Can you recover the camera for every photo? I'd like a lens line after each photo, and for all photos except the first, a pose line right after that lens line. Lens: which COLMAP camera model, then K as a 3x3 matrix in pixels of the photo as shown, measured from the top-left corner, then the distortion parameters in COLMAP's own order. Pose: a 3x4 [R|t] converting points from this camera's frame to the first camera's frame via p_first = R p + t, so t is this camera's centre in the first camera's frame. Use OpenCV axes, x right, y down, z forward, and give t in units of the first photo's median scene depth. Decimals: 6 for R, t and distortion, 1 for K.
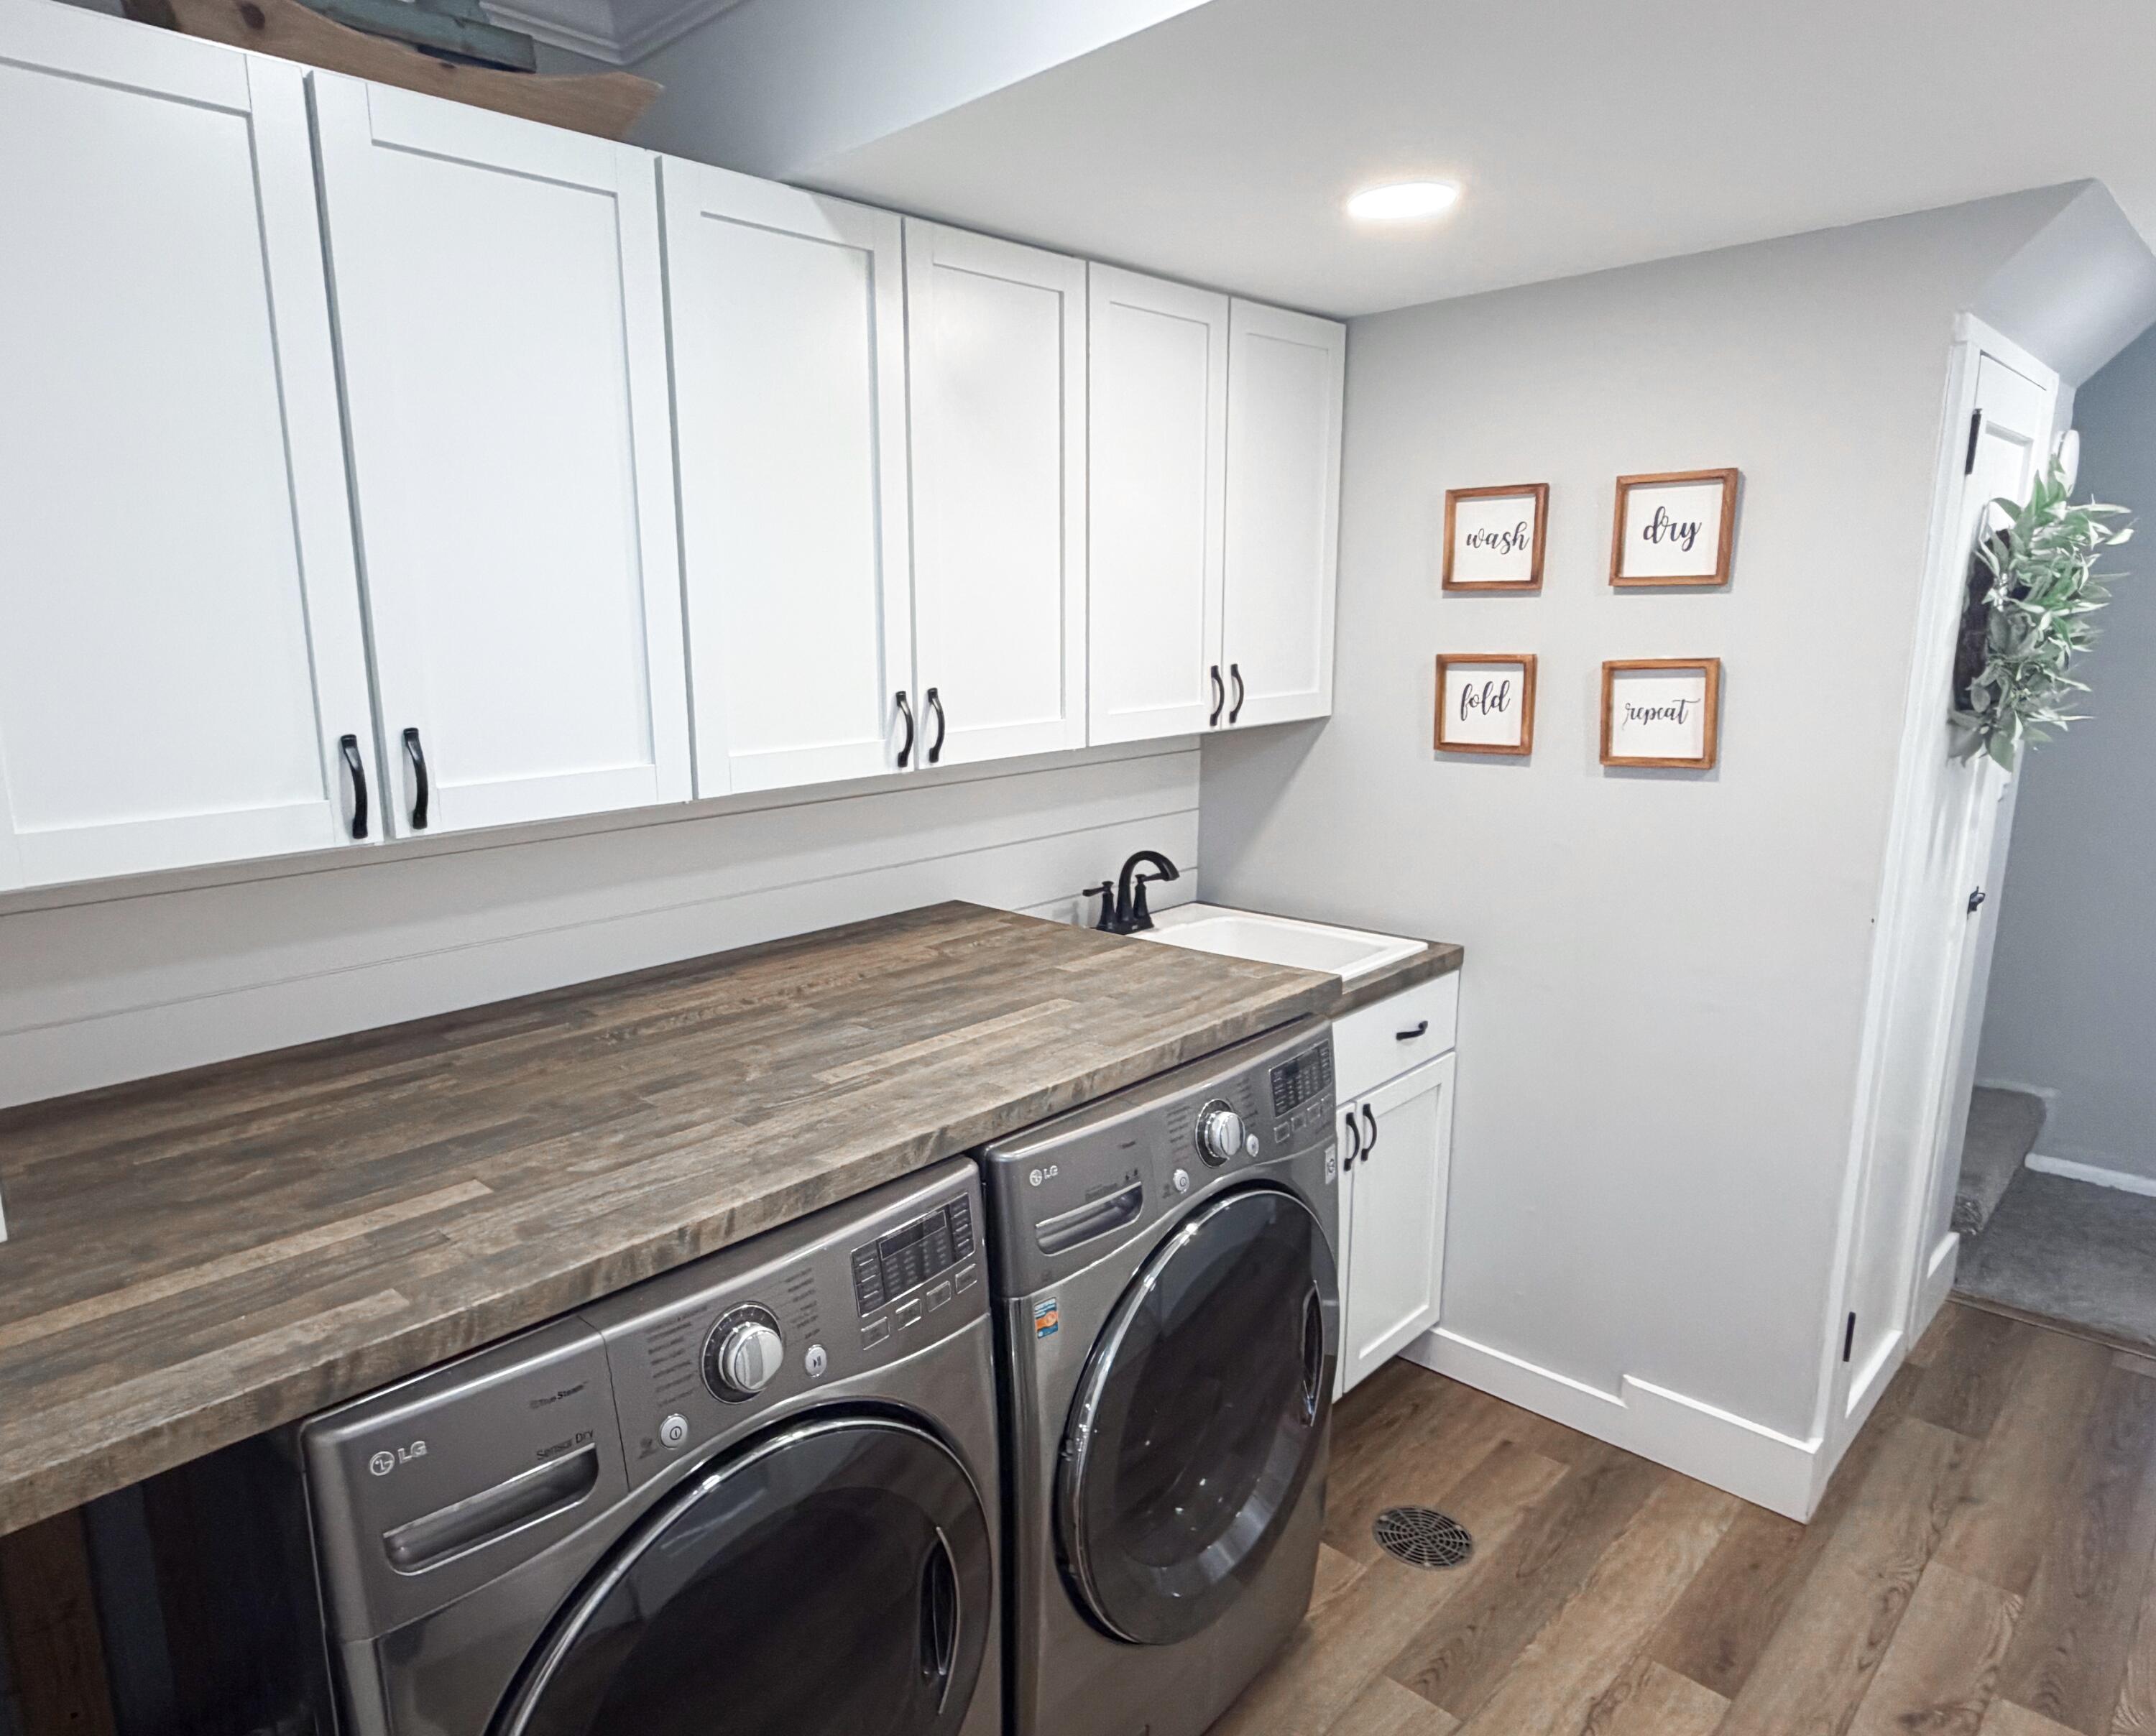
lens RADIAL K [[1313.9, 0, 1078.0], [0, 1313.9, 868.0], [0, 0, 1]] dist [-0.003055, -0.000373]
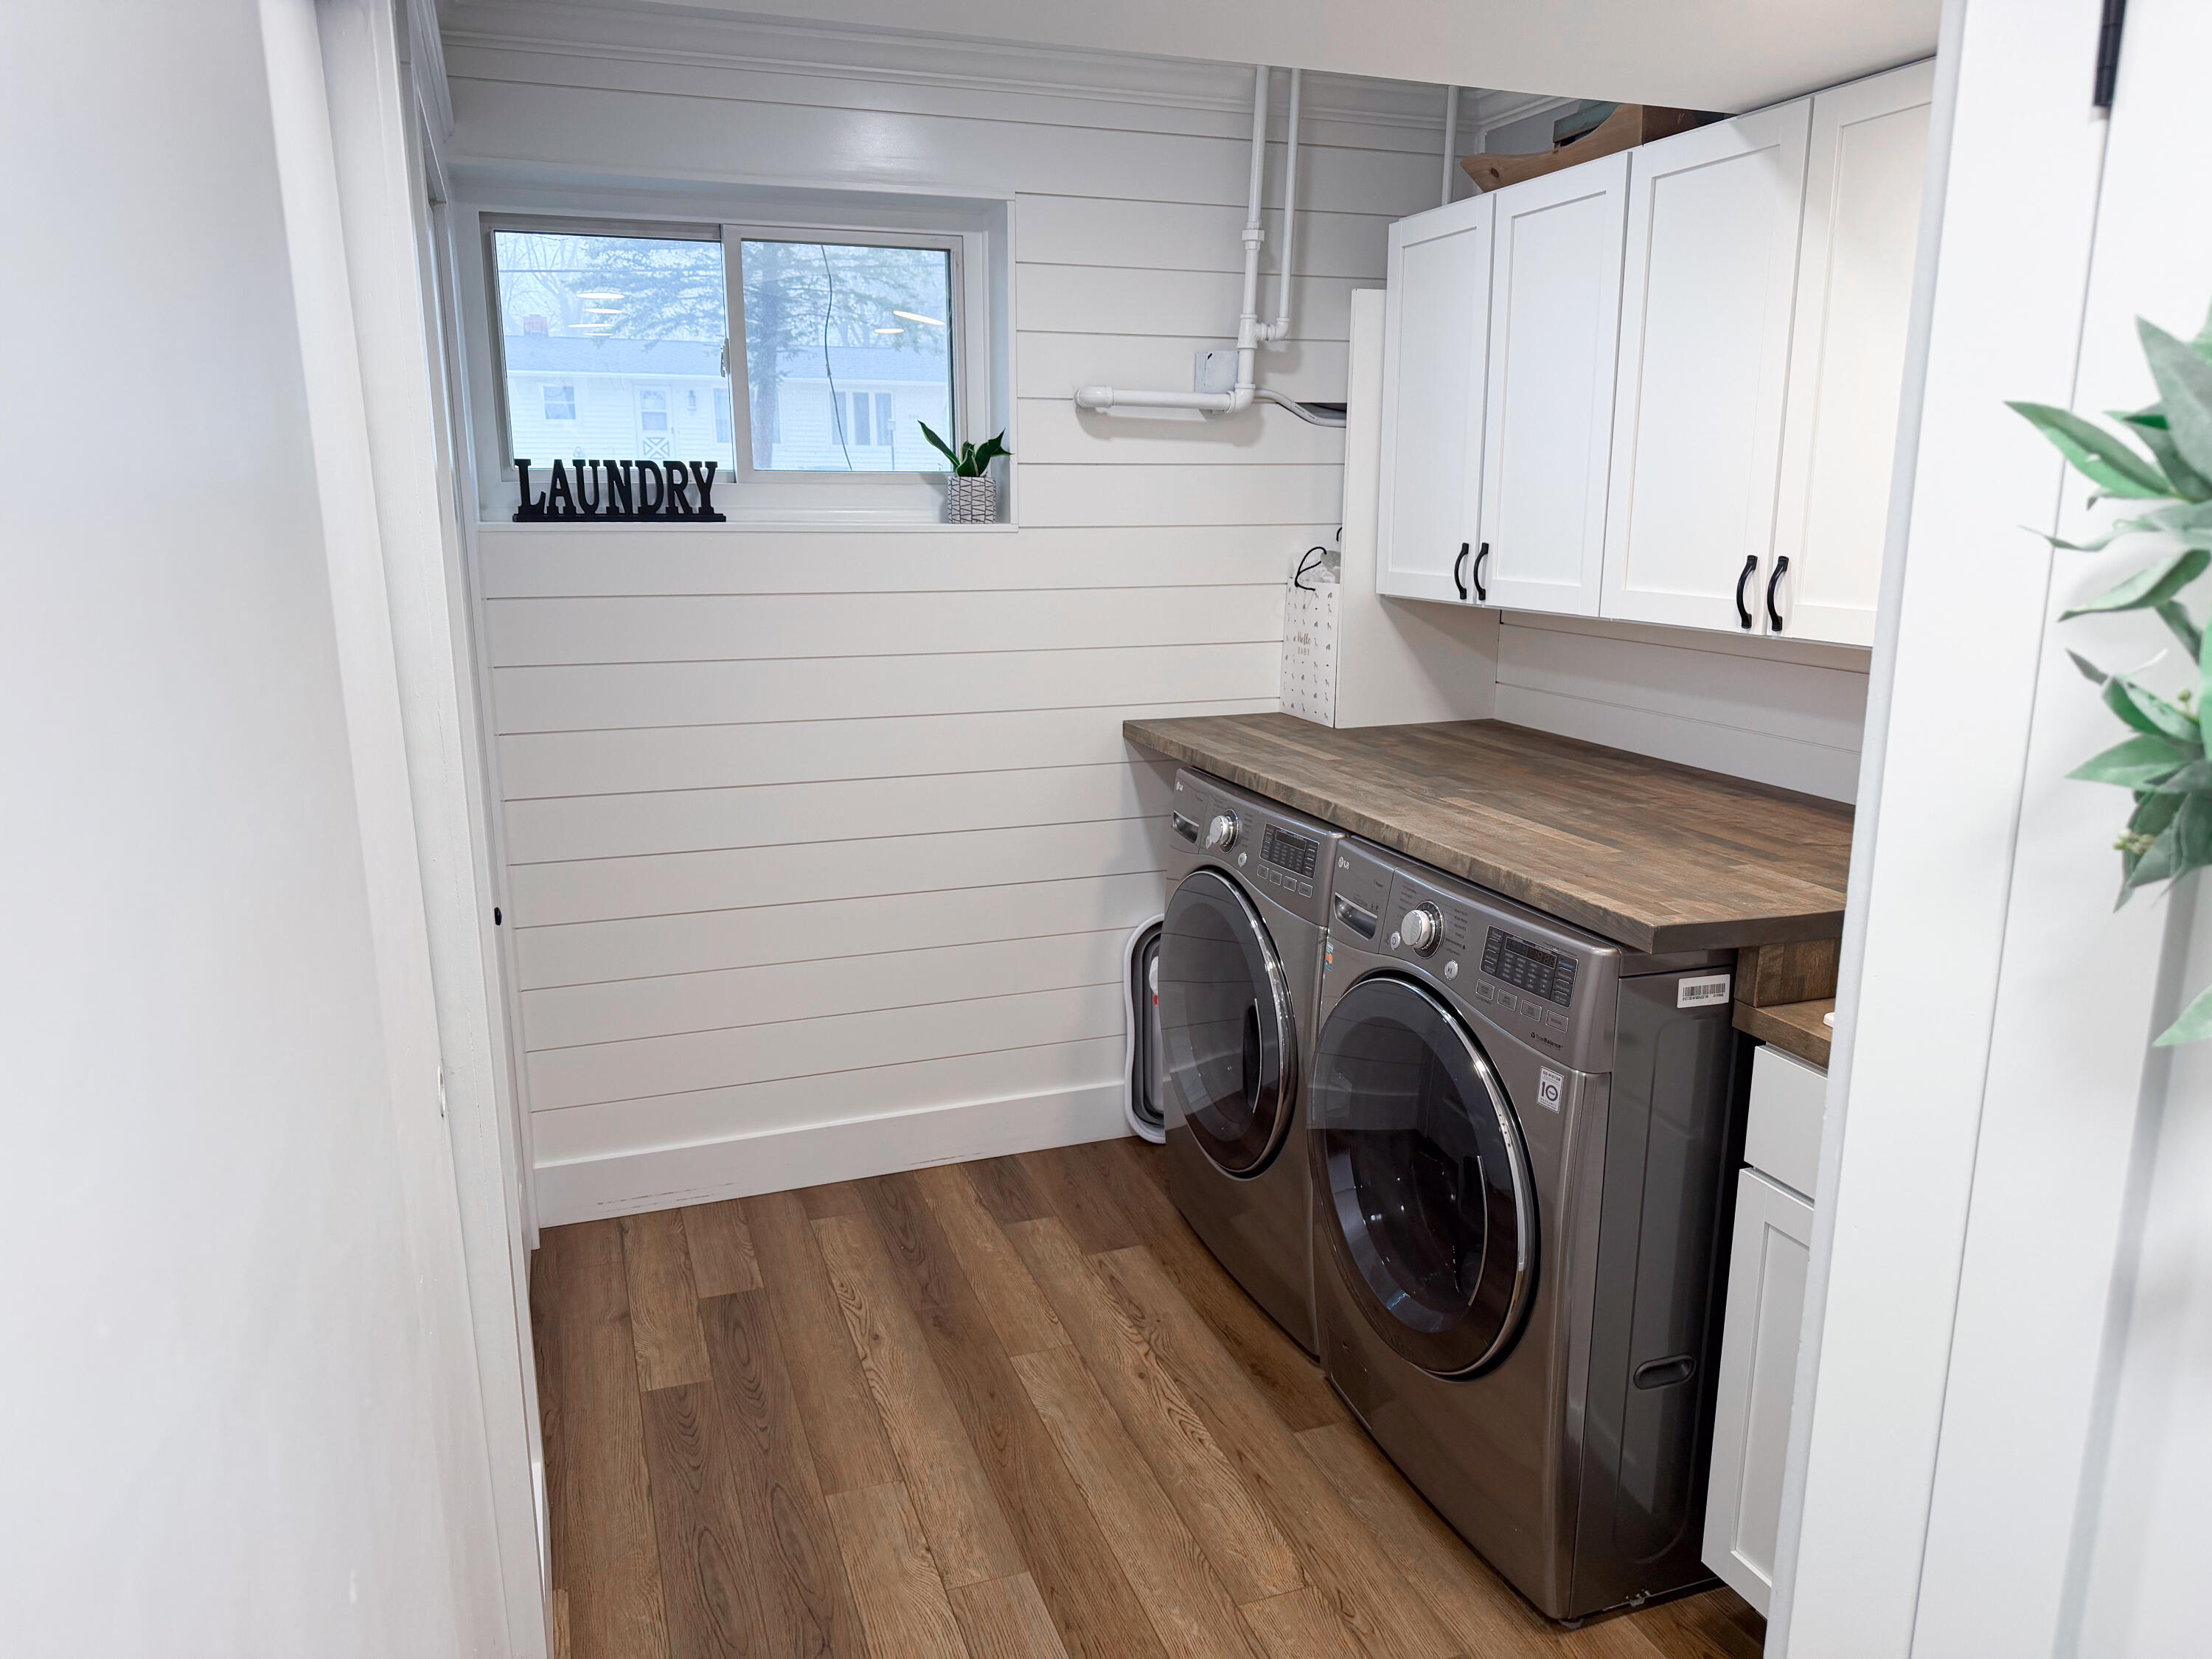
lens RADIAL K [[1545.4, 0, 1106.0], [0, 1545.4, 829.5], [0, 0, 1]] dist [0.006931, 0.002362]
pose [[-0.443834, 0.204395, -0.872488, 1.406980], [-0.167366, 0.937600, 0.304787, -0.254330], [0.880341, 0.281299, -0.381930, 1.238442]]
